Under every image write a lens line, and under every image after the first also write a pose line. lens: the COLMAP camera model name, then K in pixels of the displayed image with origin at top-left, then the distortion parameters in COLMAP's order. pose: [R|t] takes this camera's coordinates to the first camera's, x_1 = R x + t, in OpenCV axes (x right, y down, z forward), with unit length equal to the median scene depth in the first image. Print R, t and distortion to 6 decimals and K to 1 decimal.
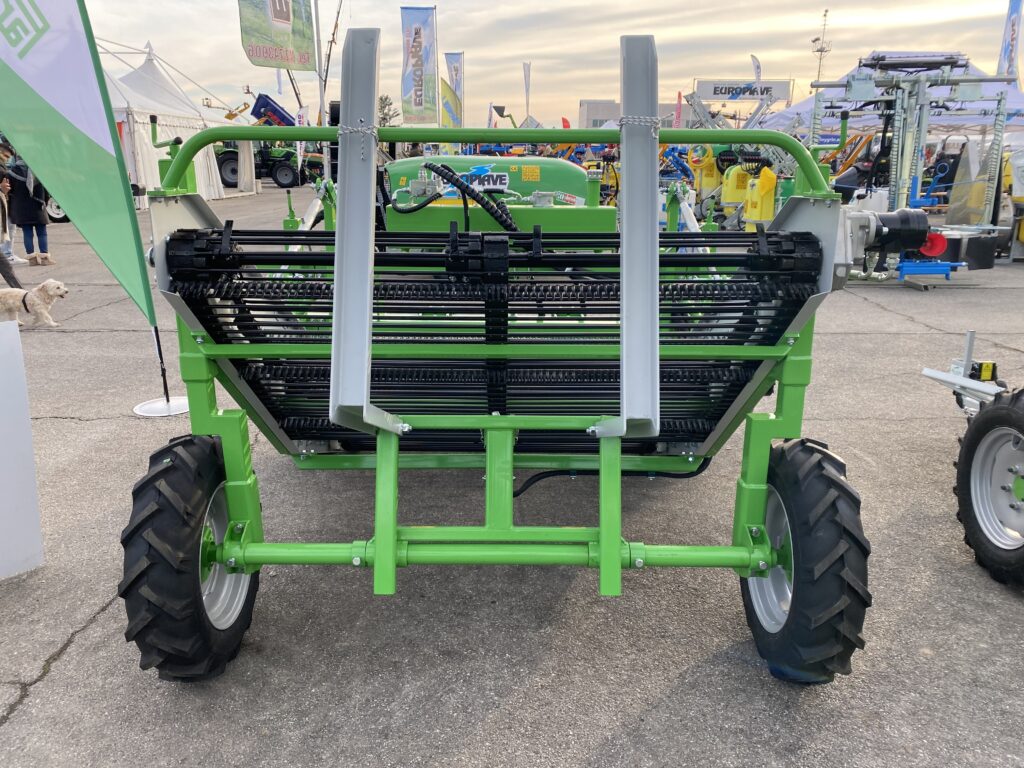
lens RADIAL K [[777.2, 0, 511.9], [0, 777.2, 403.3], [0, 0, 1]] dist [-0.003034, -0.005689]
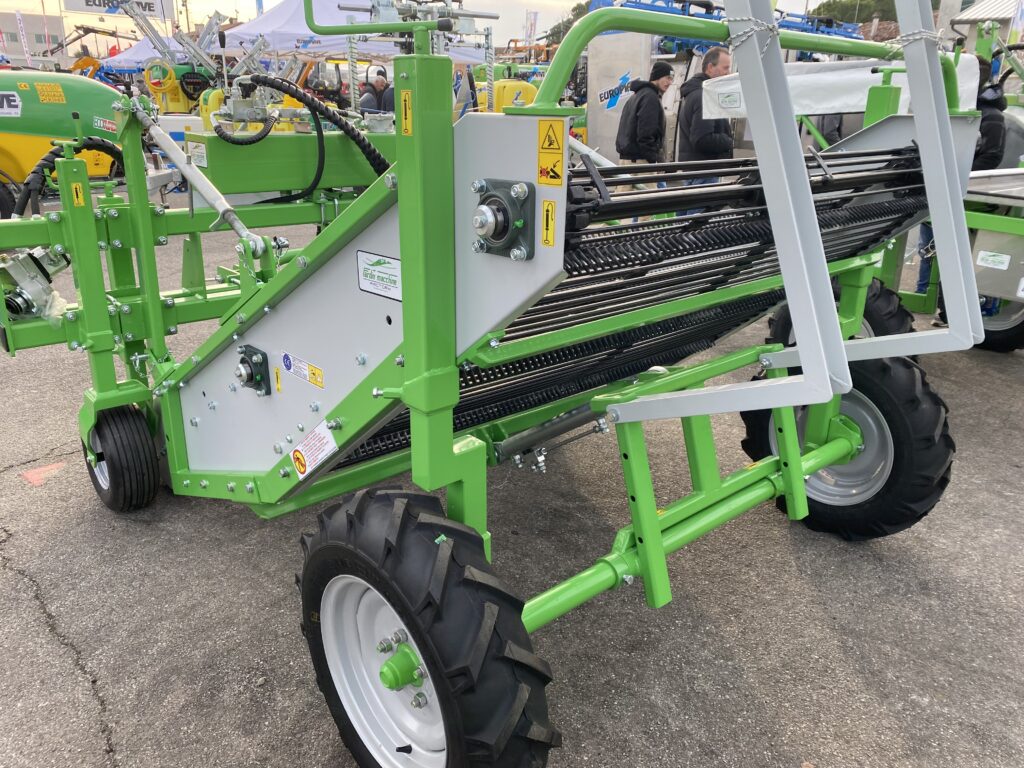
lens RADIAL K [[782.7, 0, 512.0], [0, 782.7, 384.0], [0, 0, 1]] dist [0.000657, 0.003425]
pose [[0.741314, -0.216284, 0.635354, -0.193120], [0.177536, 0.976125, 0.125143, -0.029727], [-0.647251, 0.020028, 0.762014, 0.114978]]
